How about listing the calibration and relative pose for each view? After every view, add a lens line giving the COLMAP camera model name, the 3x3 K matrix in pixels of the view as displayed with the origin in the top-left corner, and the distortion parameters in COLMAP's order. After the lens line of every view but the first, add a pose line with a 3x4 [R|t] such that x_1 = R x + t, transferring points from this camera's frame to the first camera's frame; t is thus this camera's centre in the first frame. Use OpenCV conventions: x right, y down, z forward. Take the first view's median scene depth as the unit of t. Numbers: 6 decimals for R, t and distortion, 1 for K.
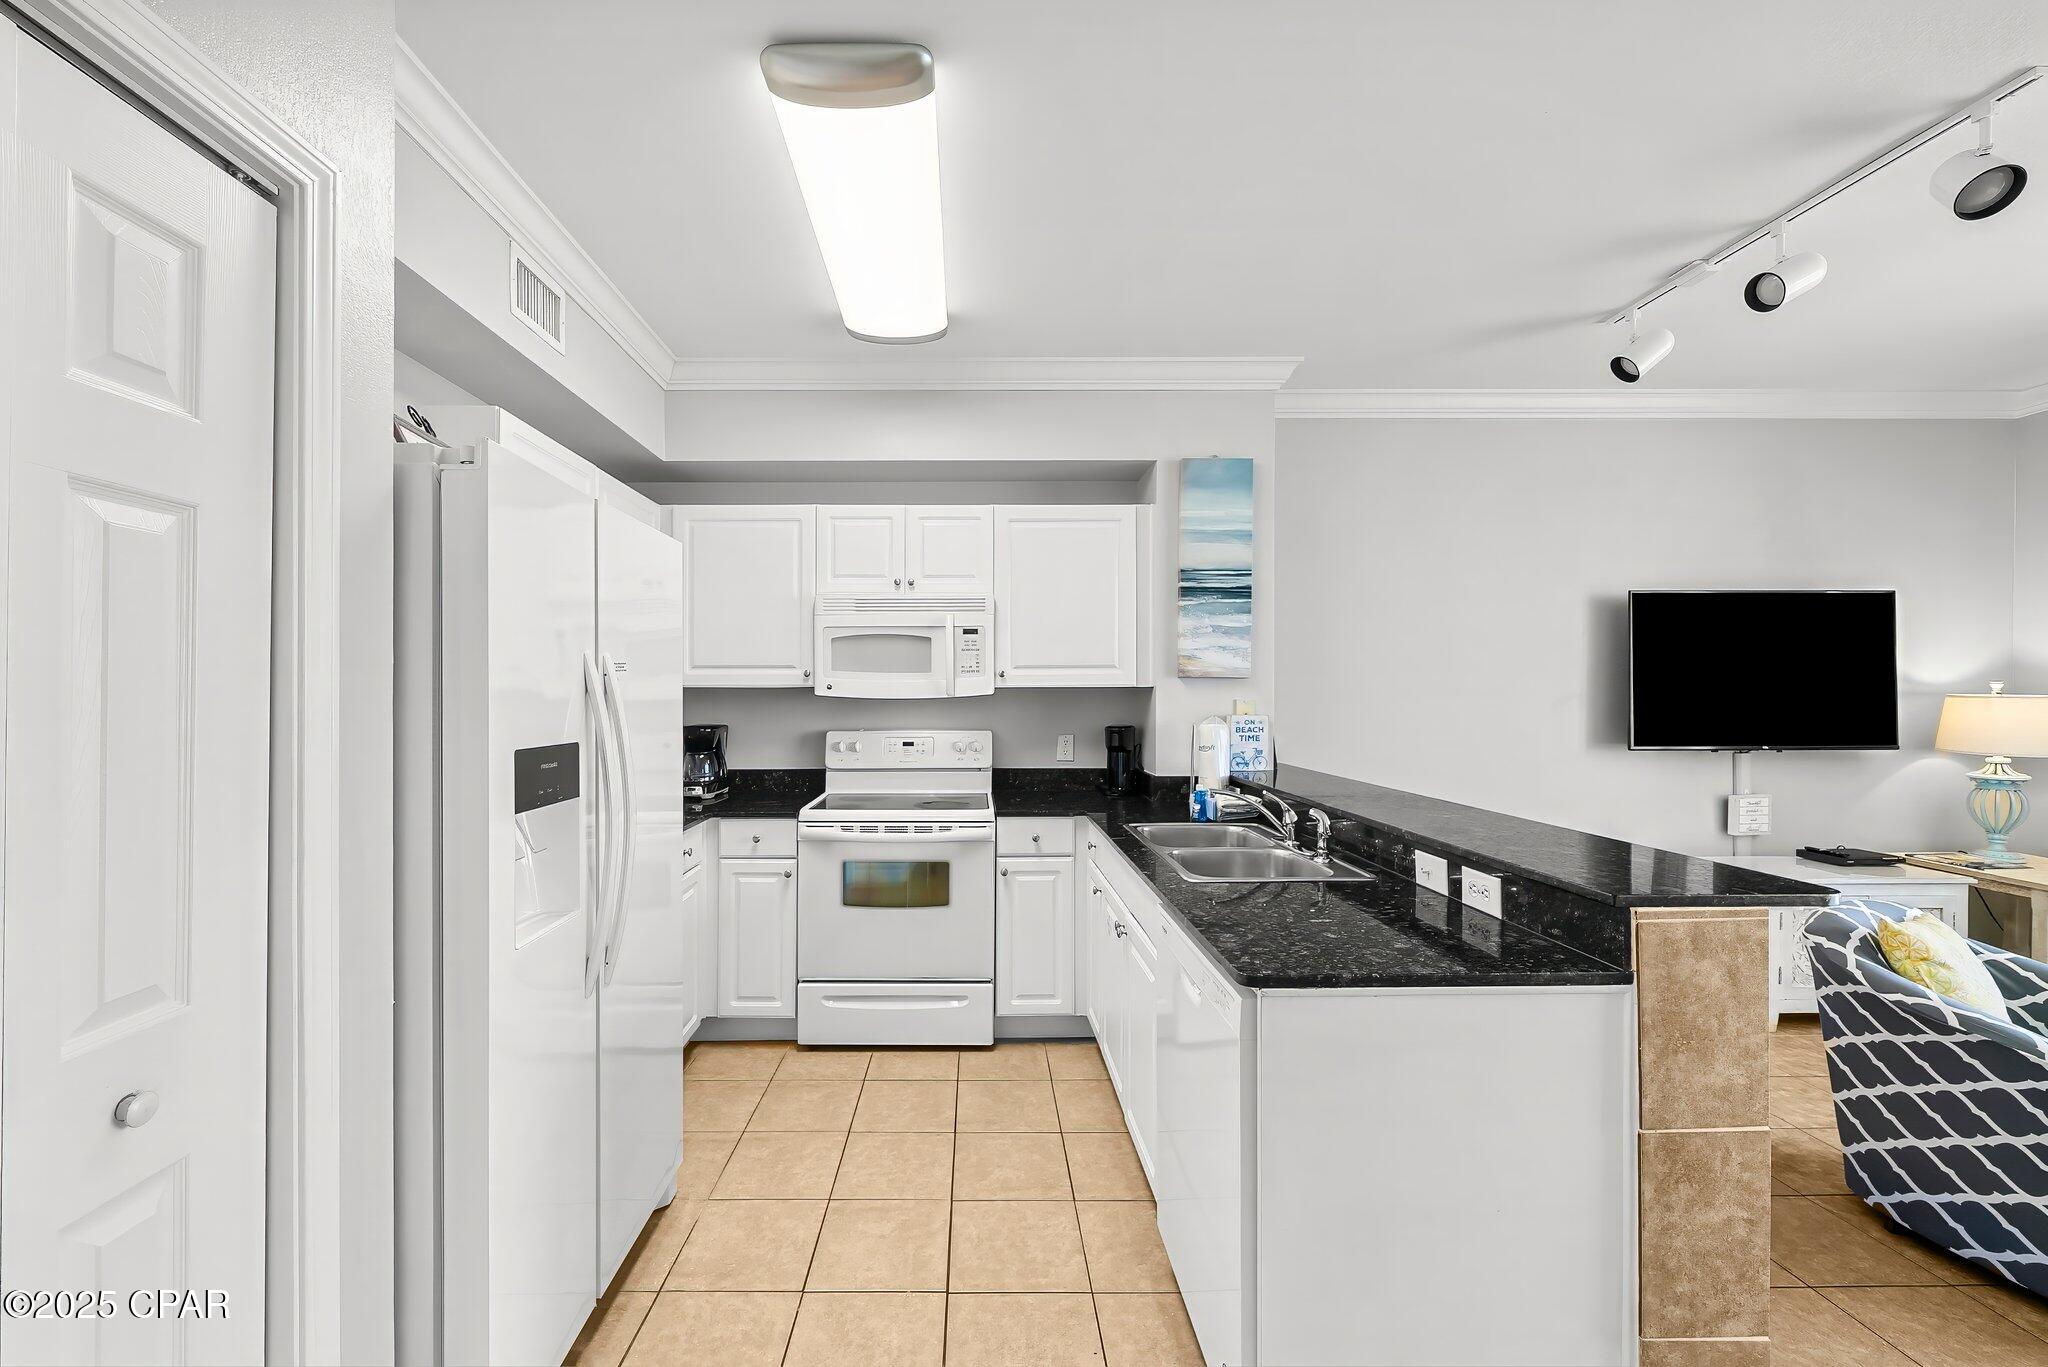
lens RADIAL K [[815.6, 0, 978.8], [0, 815.6, 697.5], [0, 0, 1]] dist [-0.007254, 0.000690]
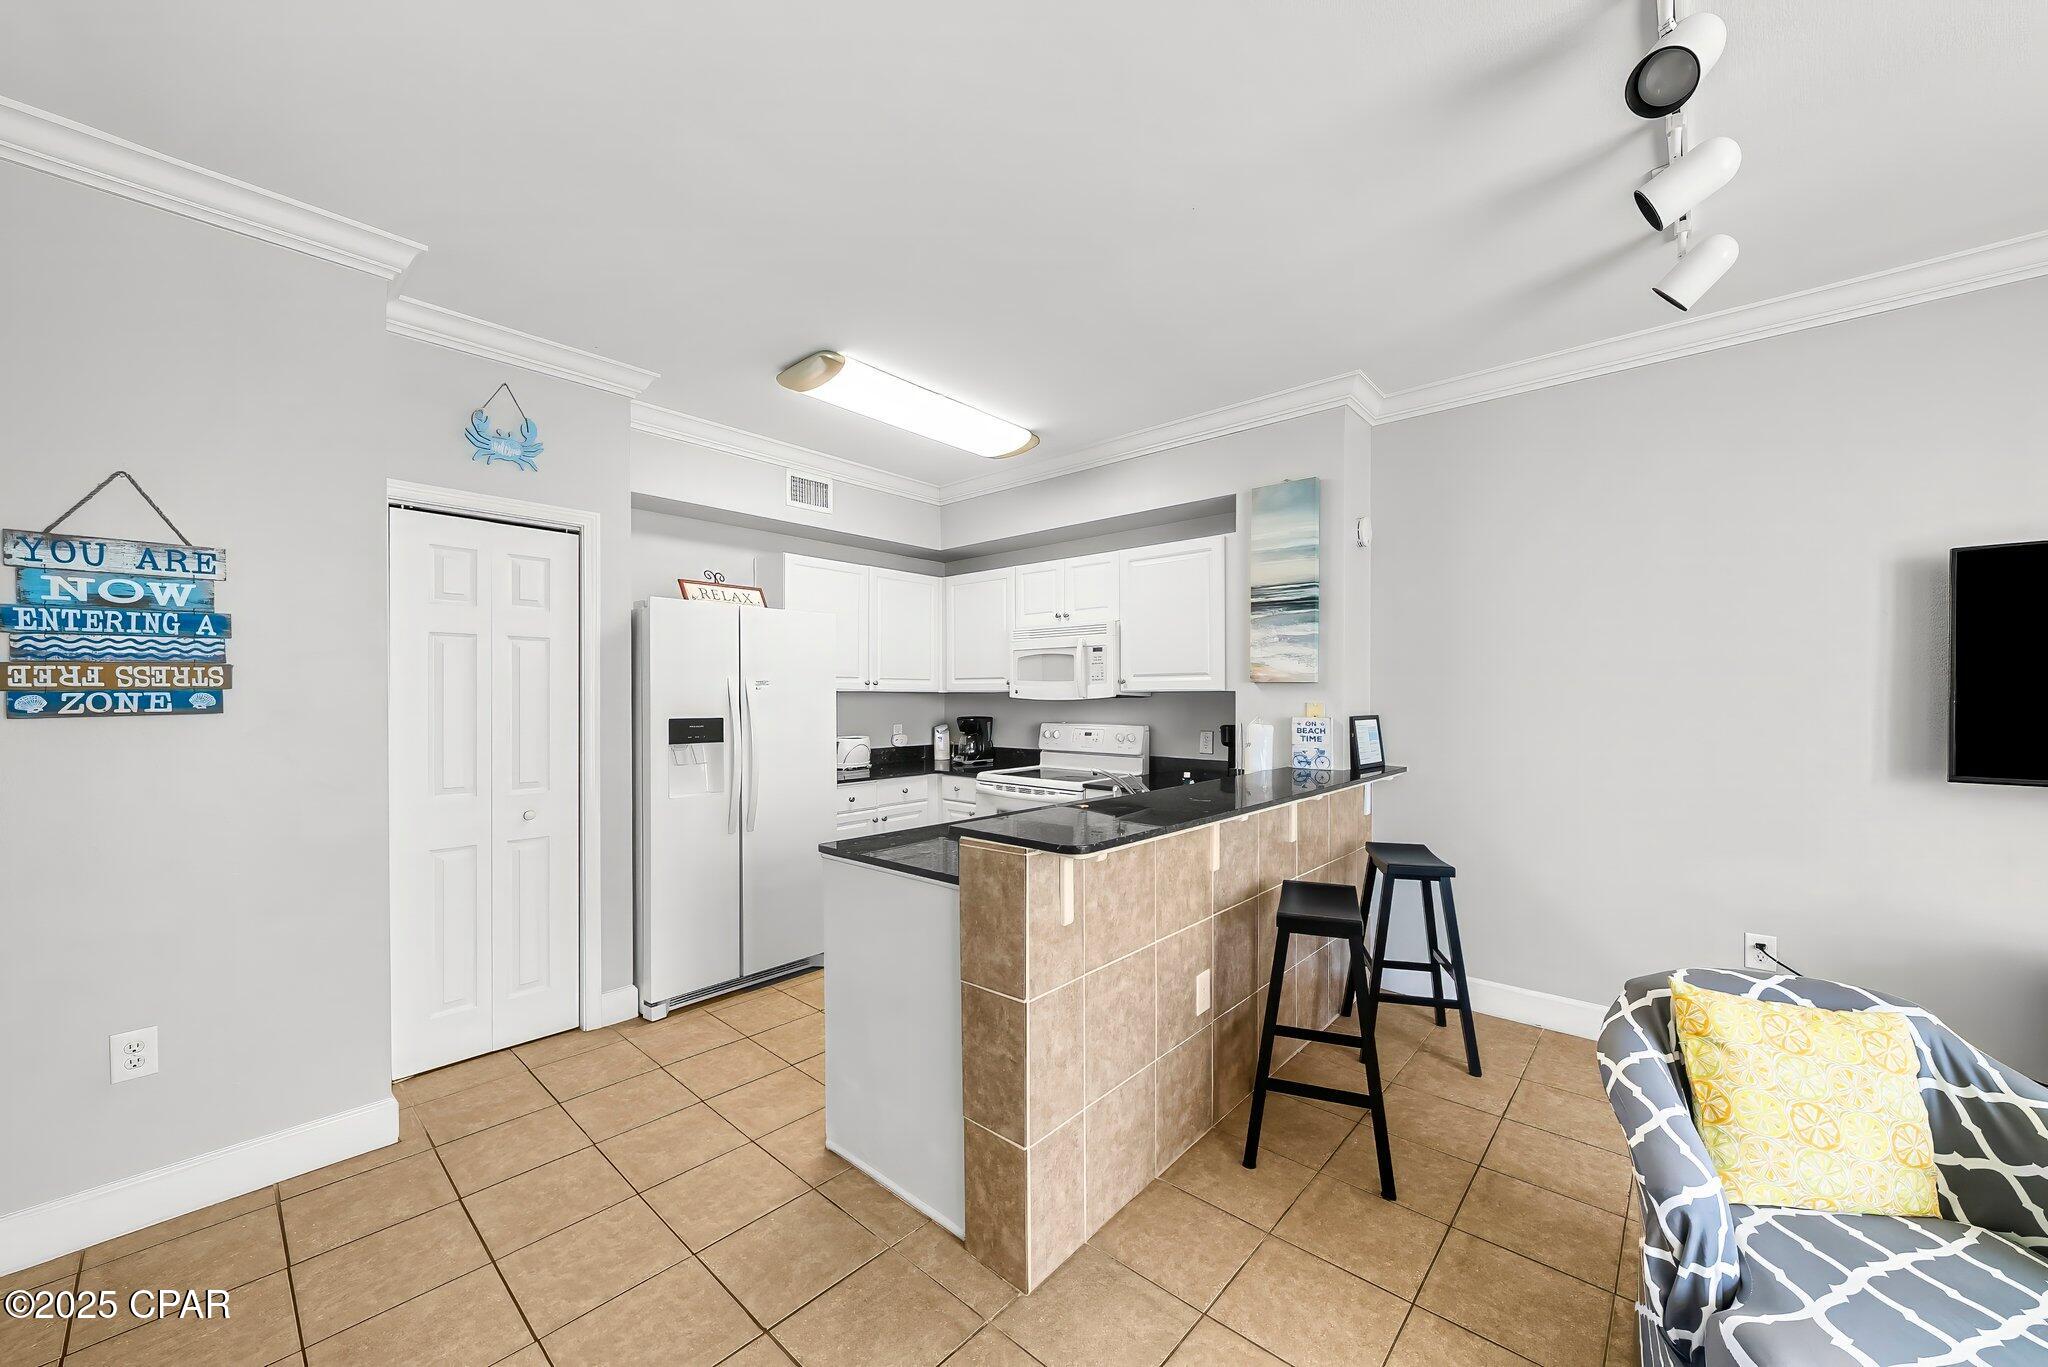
lens RADIAL K [[755.4, 0, 1018.5], [0, 755.4, 703.5], [0, 0, 1]] dist [-0.005552, 0.000844]
pose [[0.740111, 0.008351, -0.672433, 0.754903], [-0.004581, 0.999962, 0.007376, -0.001981], [0.672469, -0.002379, 0.740121, 0.003283]]
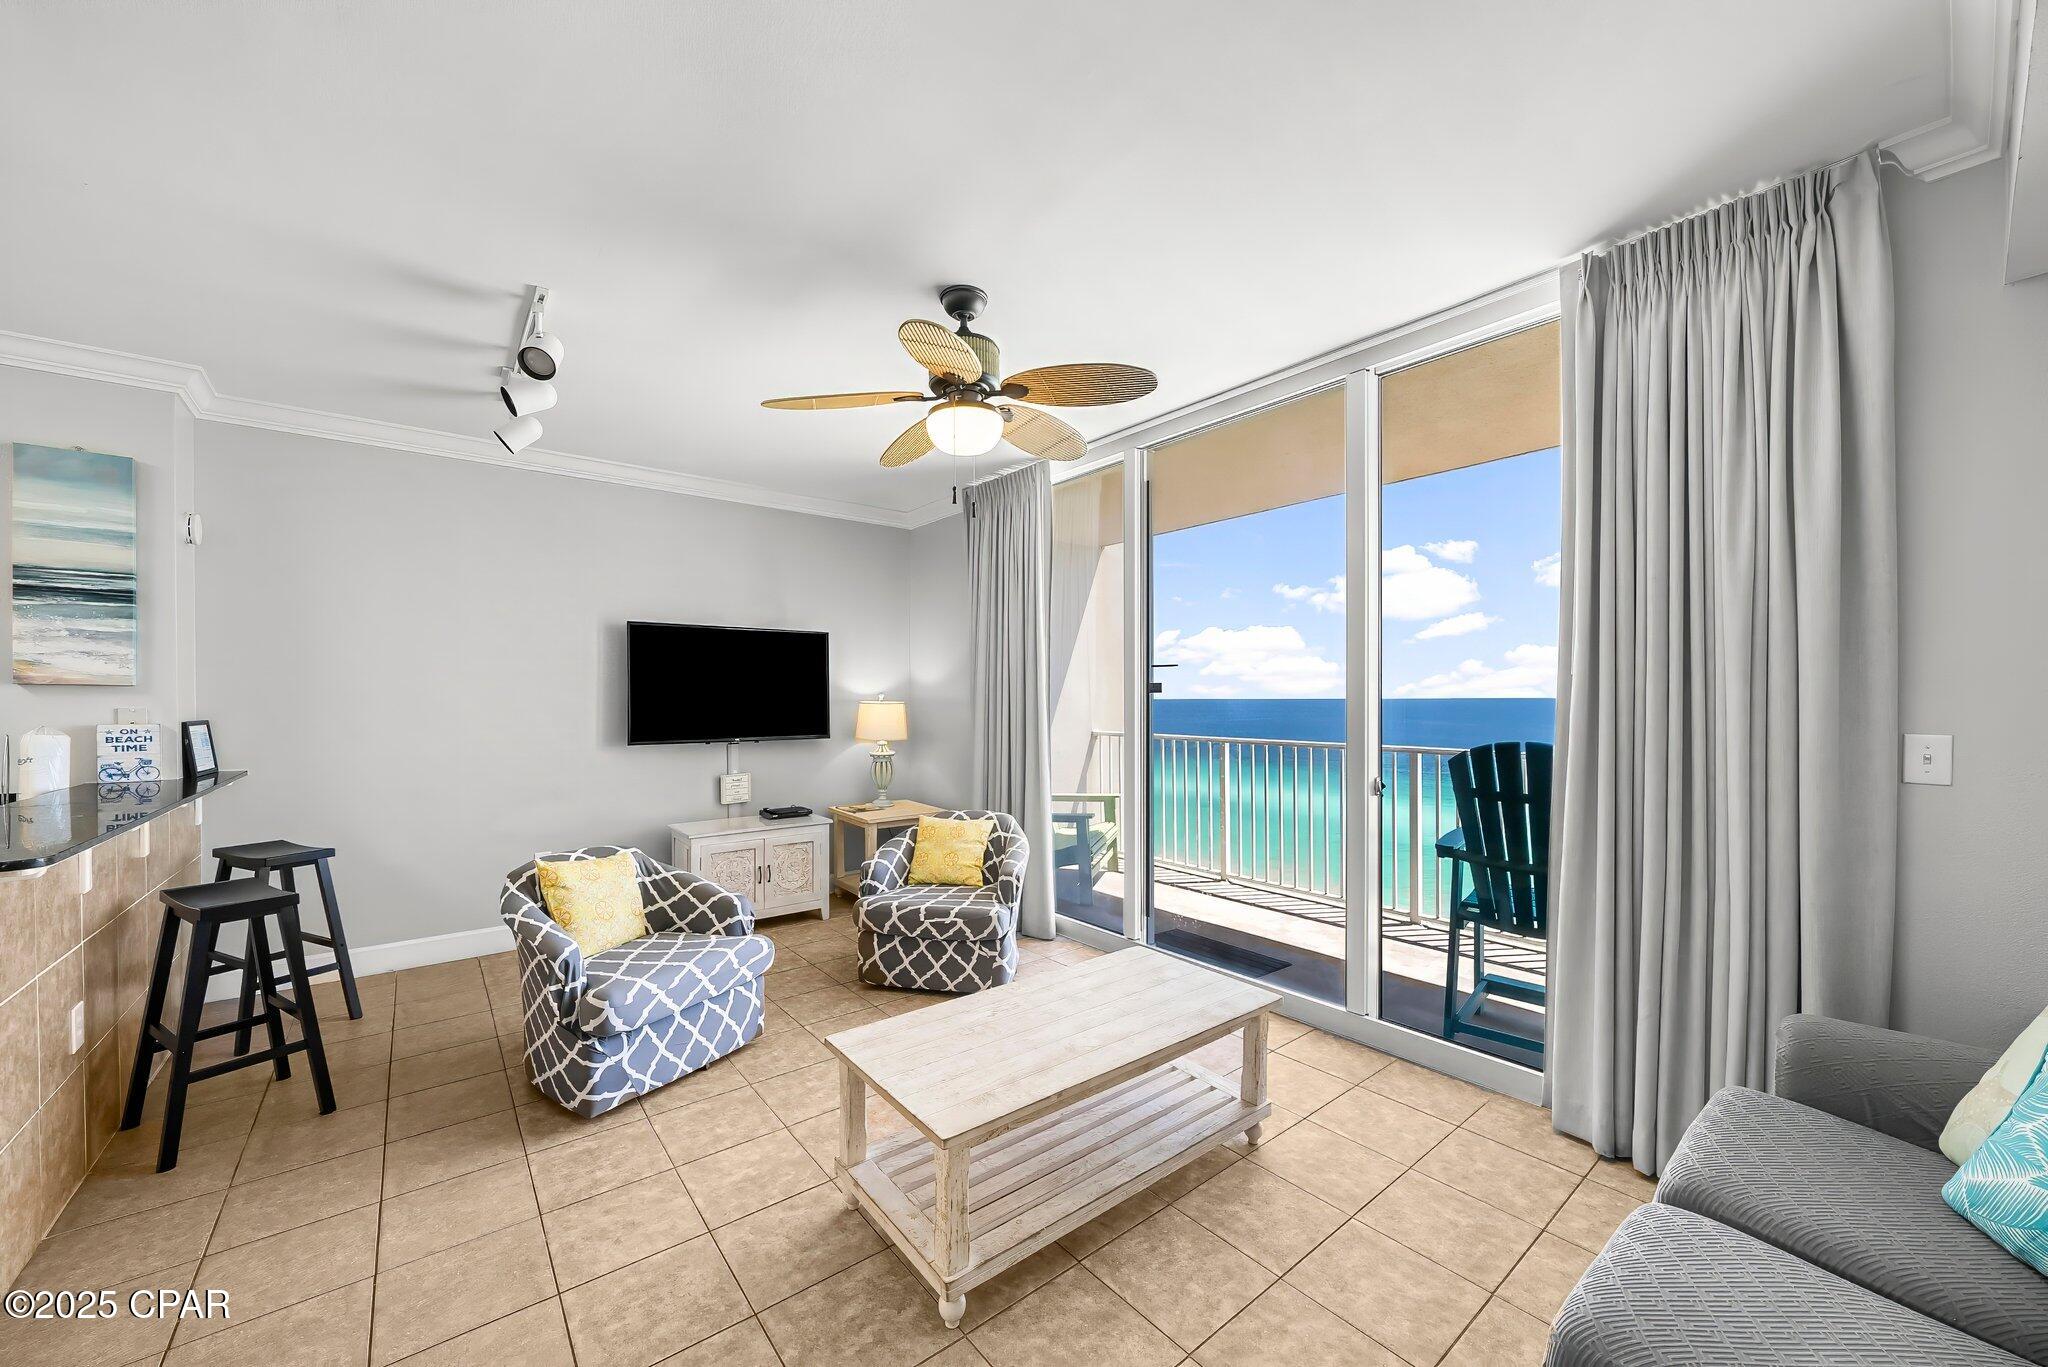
lens RADIAL K [[755.4, 0, 1023.0], [0, 755.4, 704.0], [0, 0, 1]] dist [-0.005552, 0.000844]
pose [[0.780378, -0.004264, 0.625294, 0.635200], [0.003595, 0.999991, 0.002332, -0.000626], [-0.625298, 0.000428, 0.780386, -0.373378]]
